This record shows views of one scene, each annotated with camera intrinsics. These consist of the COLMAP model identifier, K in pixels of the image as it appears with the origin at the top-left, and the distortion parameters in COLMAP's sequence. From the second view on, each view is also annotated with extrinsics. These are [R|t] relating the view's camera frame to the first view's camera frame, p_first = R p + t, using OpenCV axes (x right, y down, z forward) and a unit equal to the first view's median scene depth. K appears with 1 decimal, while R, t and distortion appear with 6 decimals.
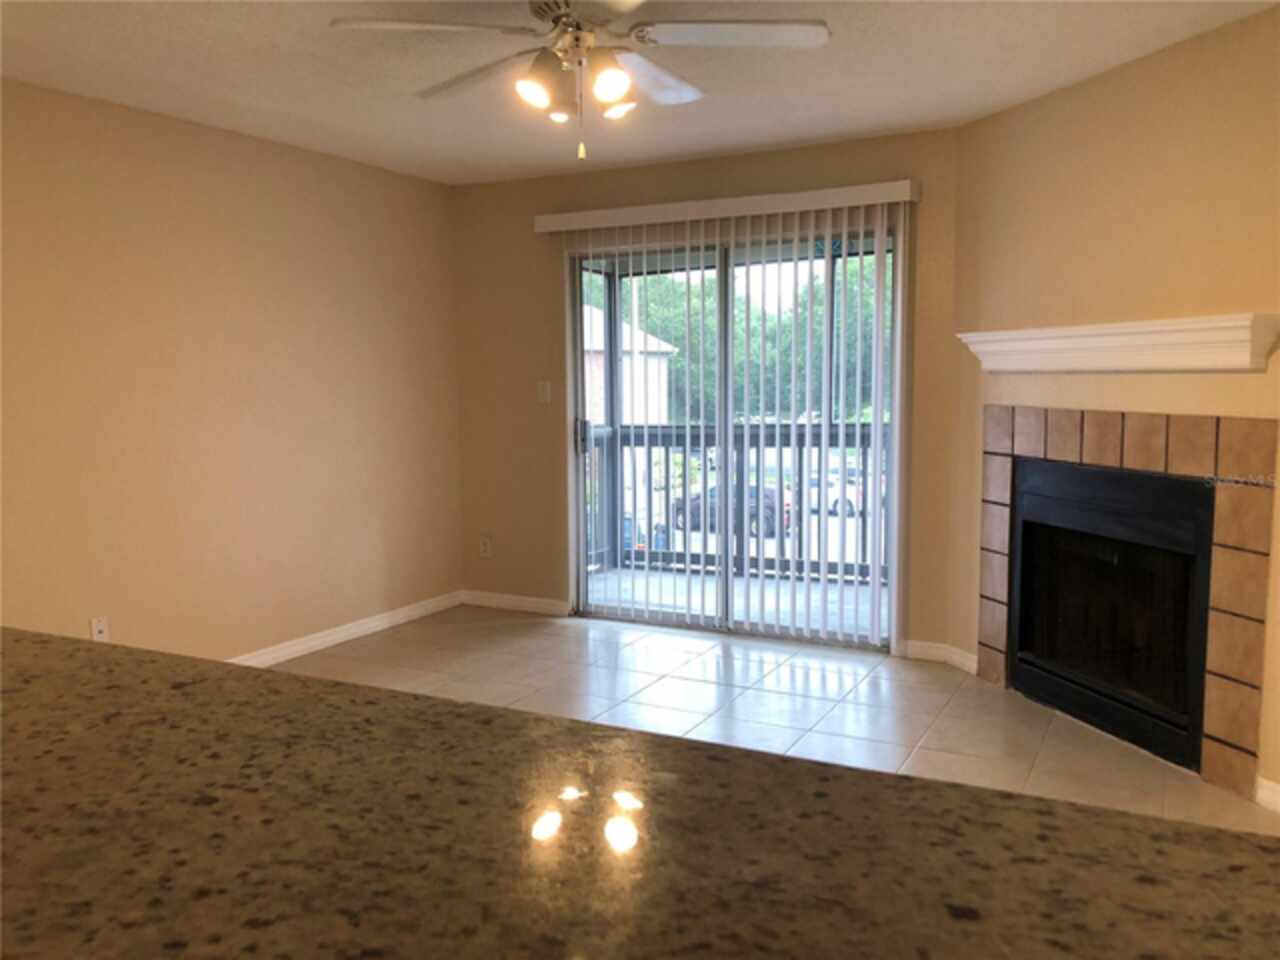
lens RADIAL K [[1064.0, 0, 642.7], [0, 1064.0, 482.3], [0, 0, 1]] dist [0.038672, -0.004104]
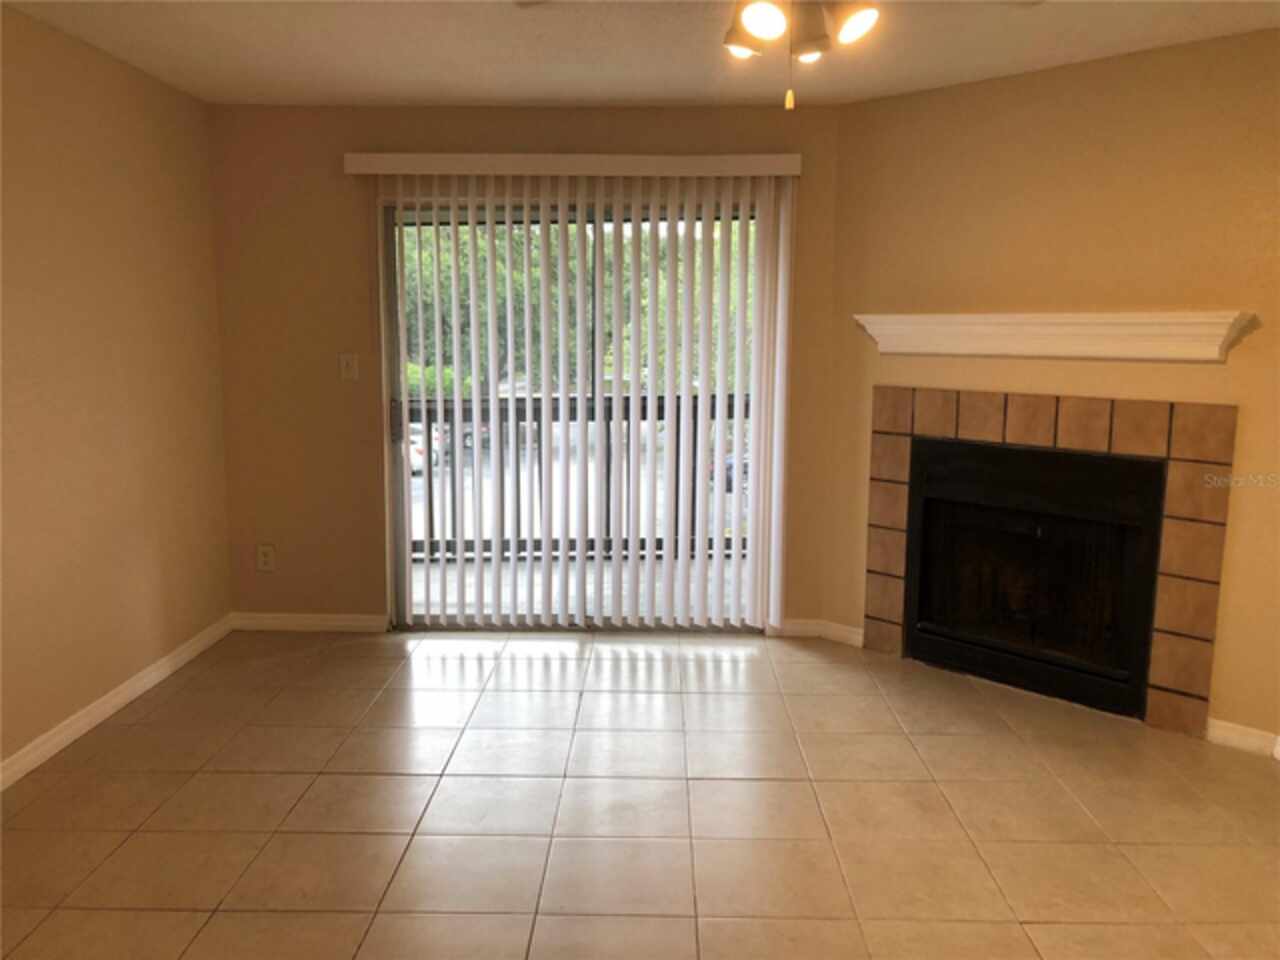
lens RADIAL K [[1064.0, 0, 640.6], [0, 1064.0, 472.1], [0, 0, 1]] dist [0.038672, -0.004104]
pose [[0.891199, -0.044950, 0.451381, -0.357235], [0.030188, 0.998749, 0.039855, -0.038555], [-0.452608, -0.021892, 0.891441, 0.200170]]
